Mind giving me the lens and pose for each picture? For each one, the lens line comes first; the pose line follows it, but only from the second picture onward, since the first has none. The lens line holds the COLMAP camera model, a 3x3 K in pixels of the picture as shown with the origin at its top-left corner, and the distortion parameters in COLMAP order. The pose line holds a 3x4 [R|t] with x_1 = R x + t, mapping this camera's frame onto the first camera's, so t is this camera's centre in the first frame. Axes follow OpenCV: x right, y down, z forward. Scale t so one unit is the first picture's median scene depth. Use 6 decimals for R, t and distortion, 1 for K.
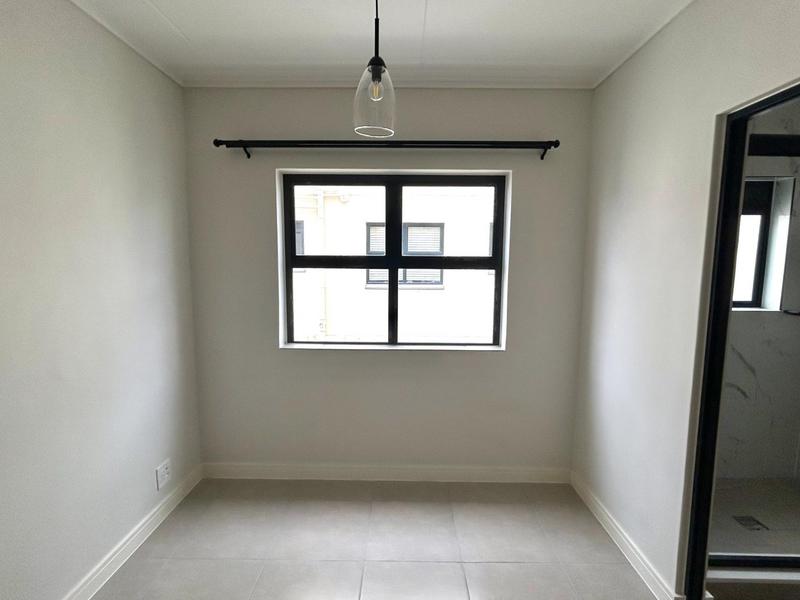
lens RADIAL K [[387.7, 0, 400.0], [0, 387.7, 300.0], [0, 0, 1]] dist [-0.002363, -0.000277]
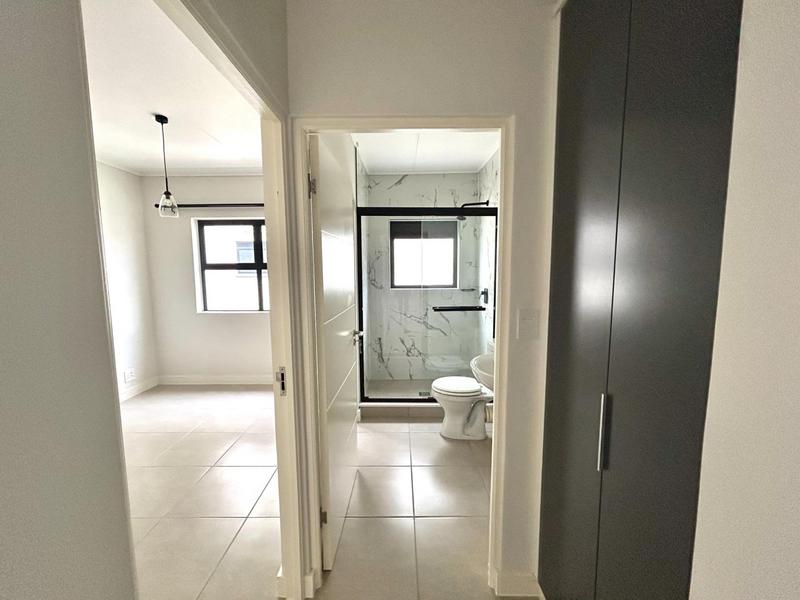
lens RADIAL K [[316.9, 0, 400.0], [0, 316.9, 300.0], [0, 0, 1]] dist [-0.001628, -0.000365]
pose [[0.999861, -0.015472, 0.006221, 0.655353], [0.015473, 0.999880, 0.000002, 0.074867], [-0.006220, 0.000095, 0.999981, -0.532196]]
